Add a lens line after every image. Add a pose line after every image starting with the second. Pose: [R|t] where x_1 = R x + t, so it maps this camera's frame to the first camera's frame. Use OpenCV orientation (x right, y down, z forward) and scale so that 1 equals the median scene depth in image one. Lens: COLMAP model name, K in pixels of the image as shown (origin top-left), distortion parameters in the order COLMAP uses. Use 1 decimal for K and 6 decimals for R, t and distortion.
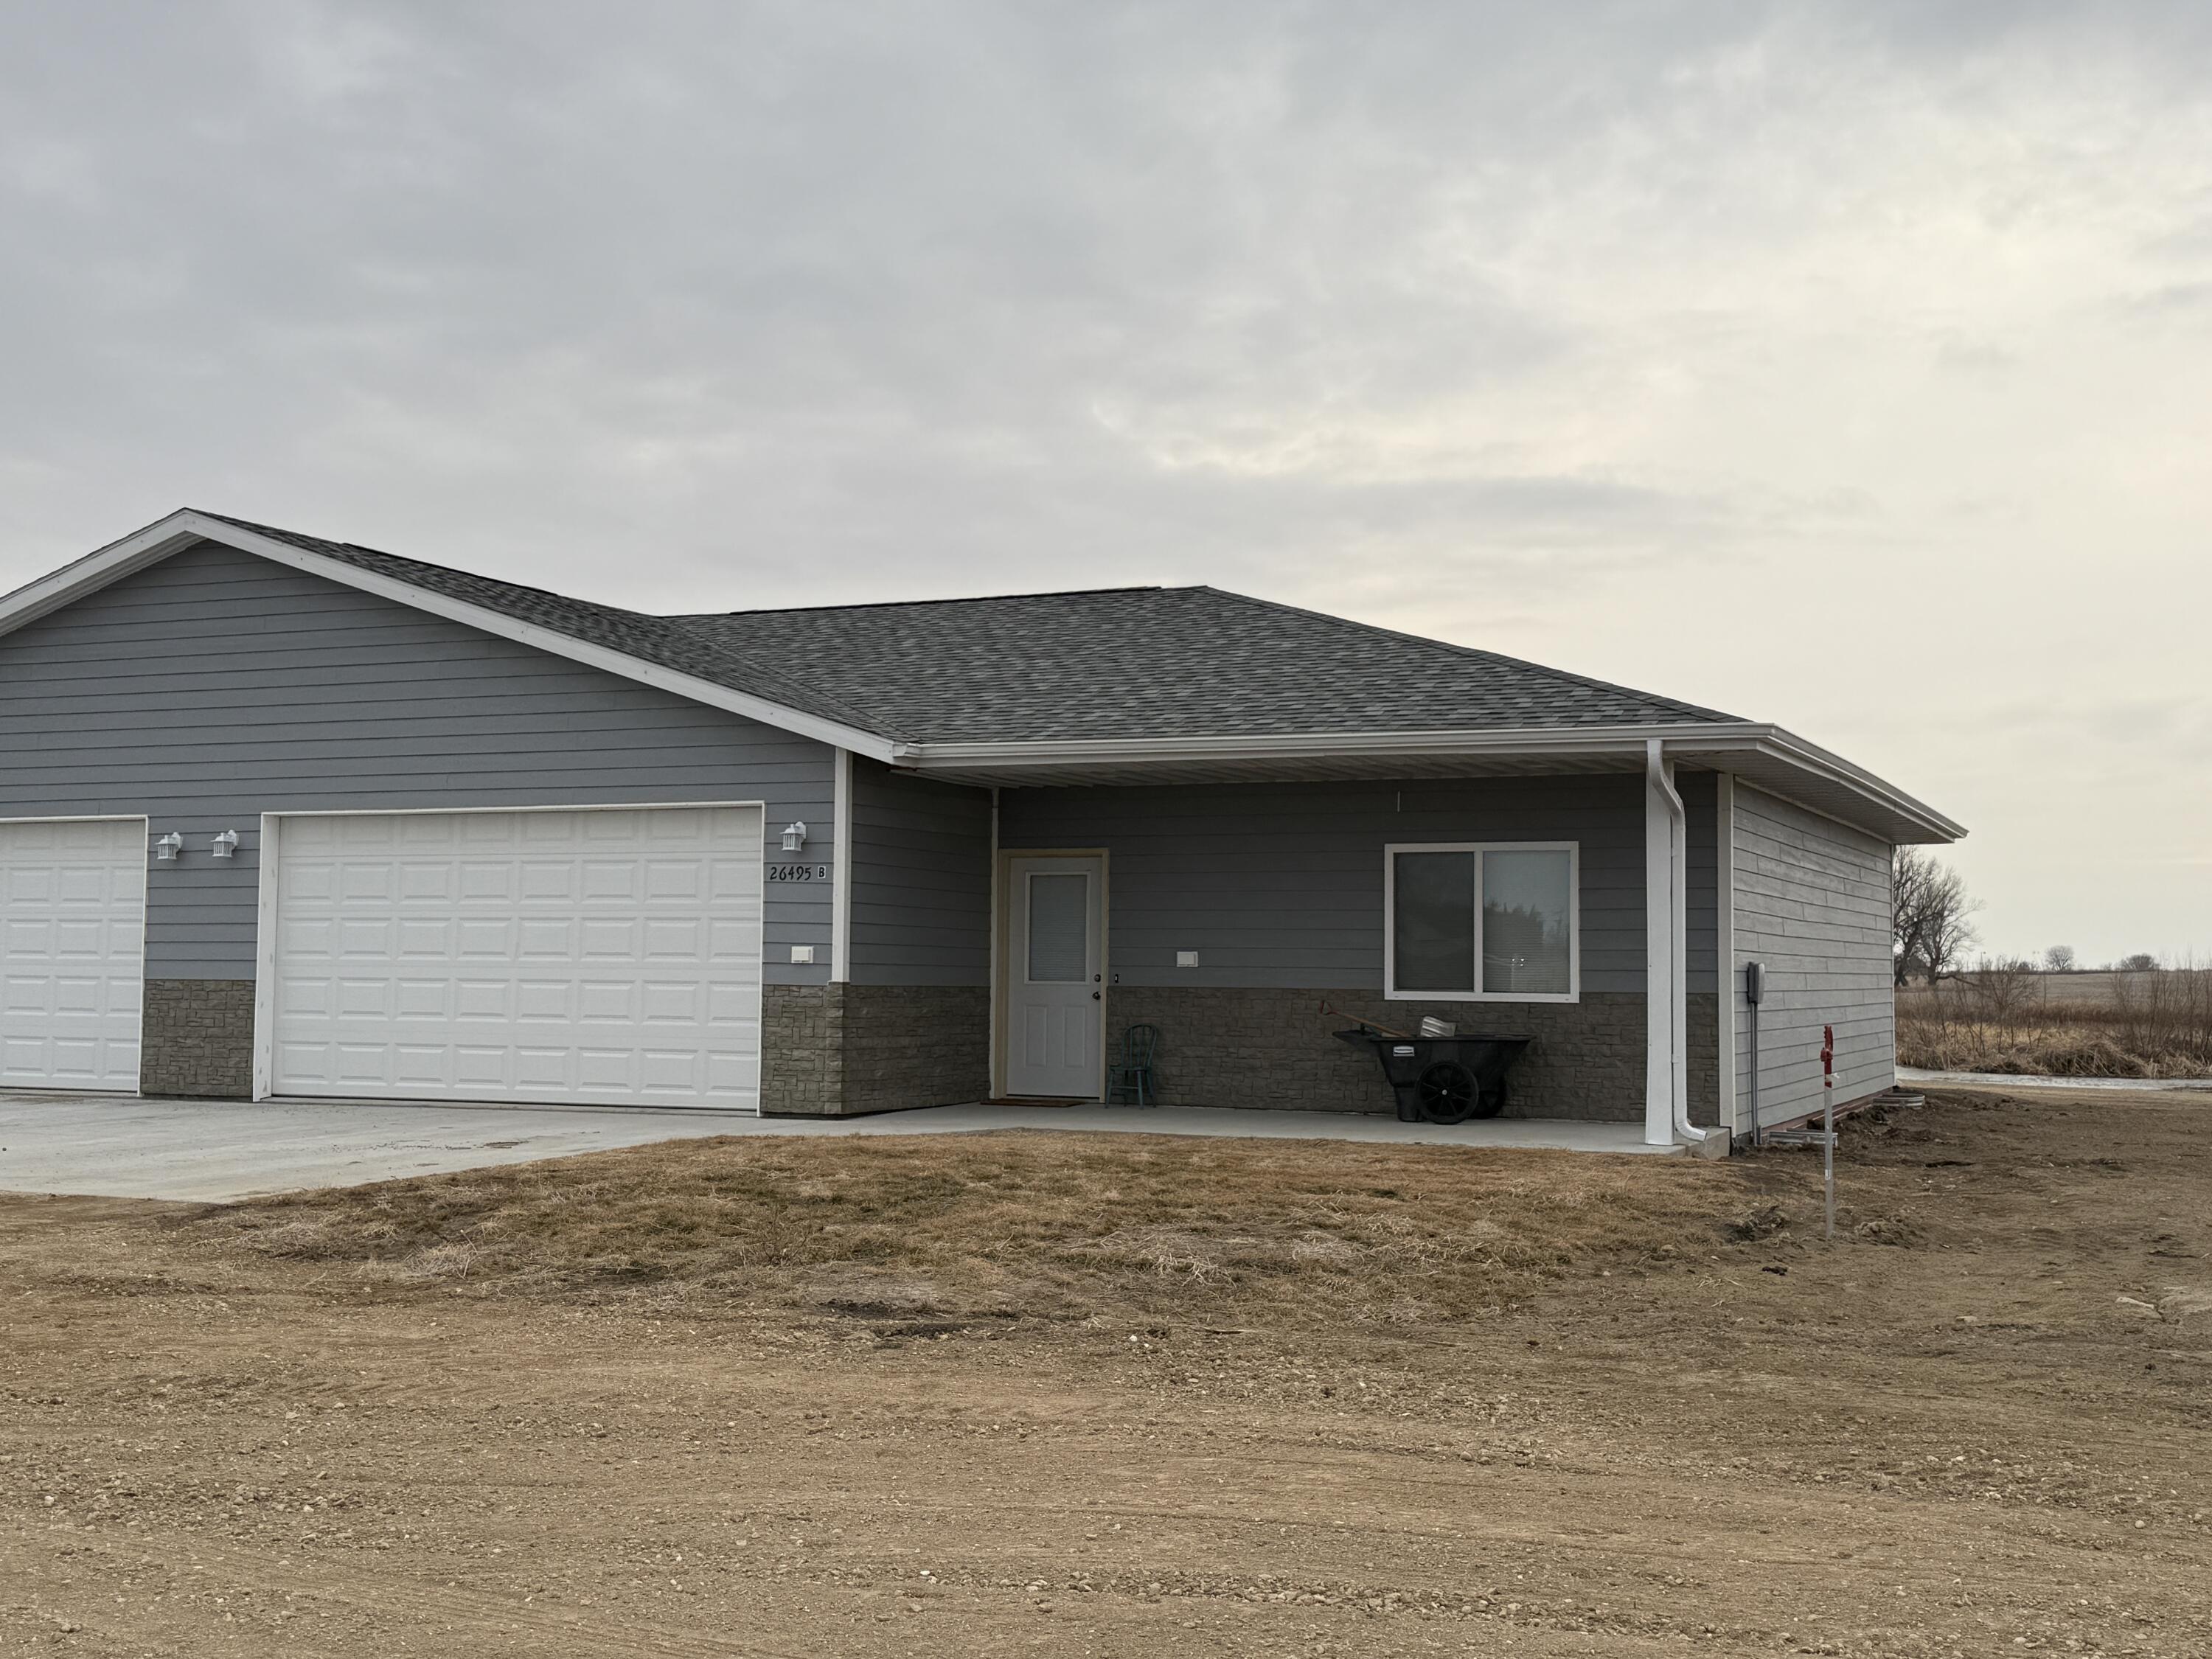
lens RADIAL K [[2471.3, 0, 1106.0], [0, 2471.3, 829.5], [0, 0, 1]] dist [0.134730, 0.001321]
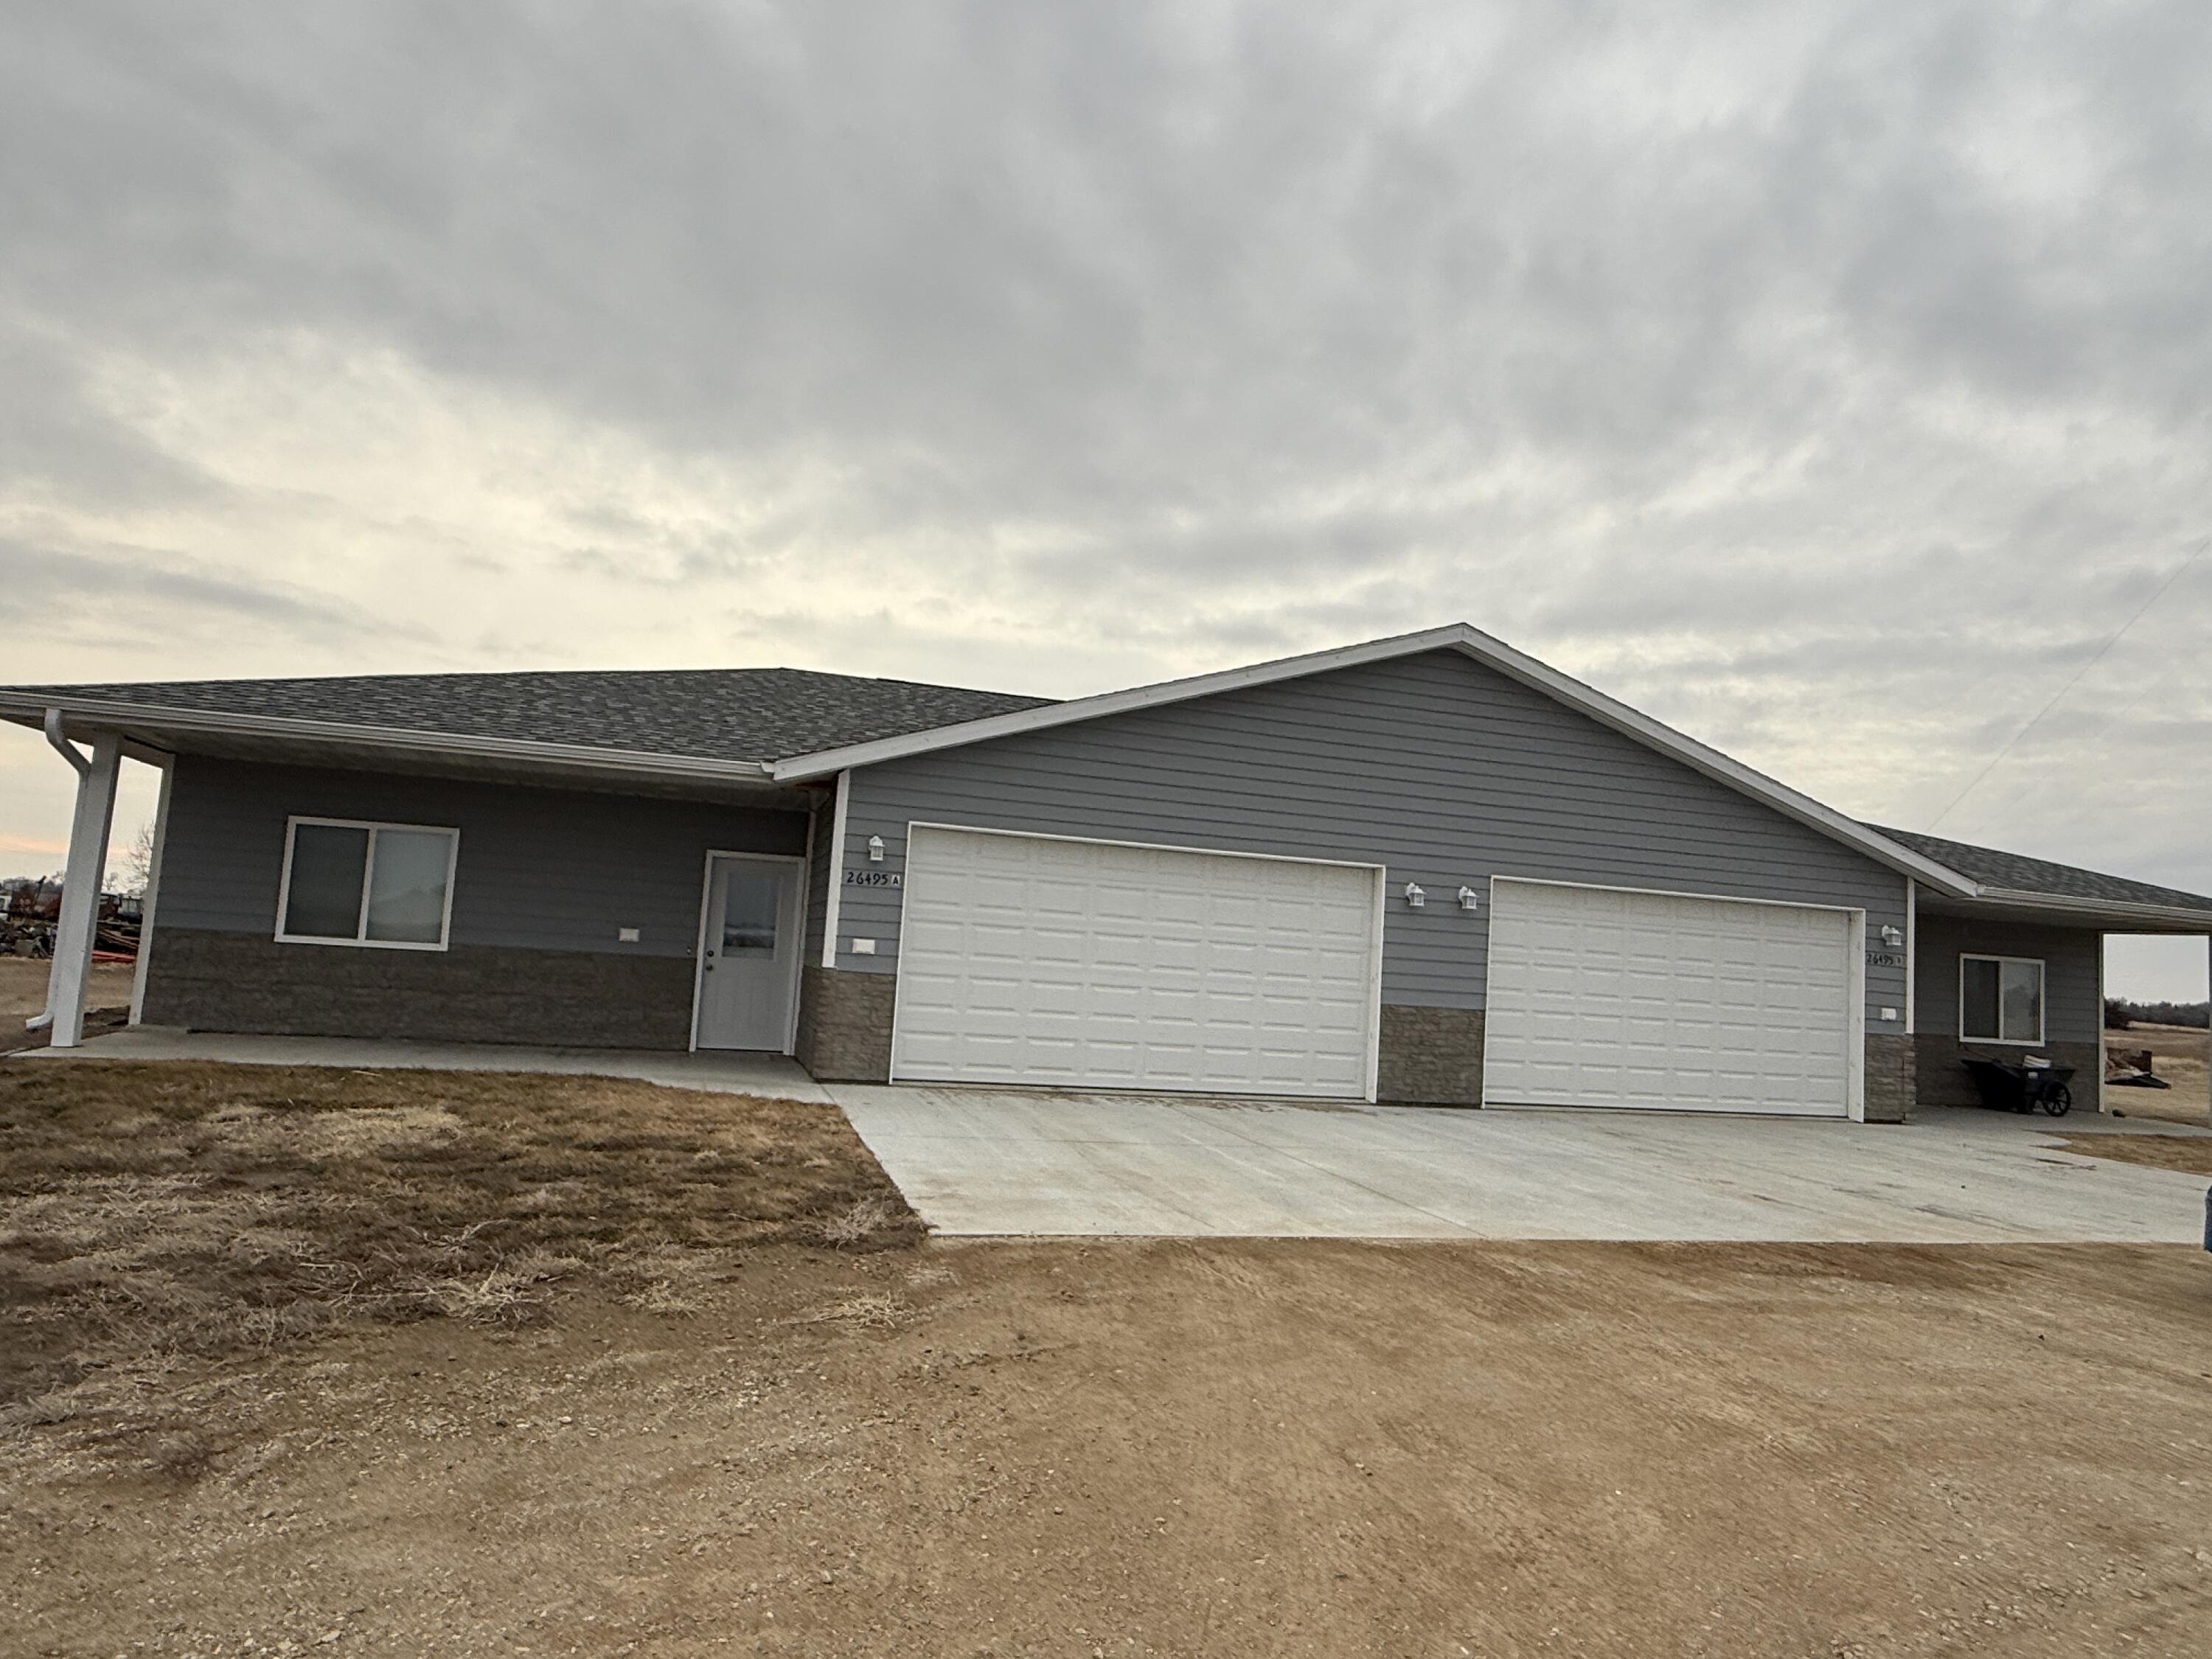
lens RADIAL K [[1745.9, 0, 1106.0], [0, 1745.9, 829.5], [0, 0, 1]] dist [0.010563, 0.001620]
pose [[0.710794, 0.091927, 0.697368, -1.063954], [-0.095687, 0.994844, -0.033611, 0.017795], [-0.696862, -0.042838, 0.715925, 0.508498]]
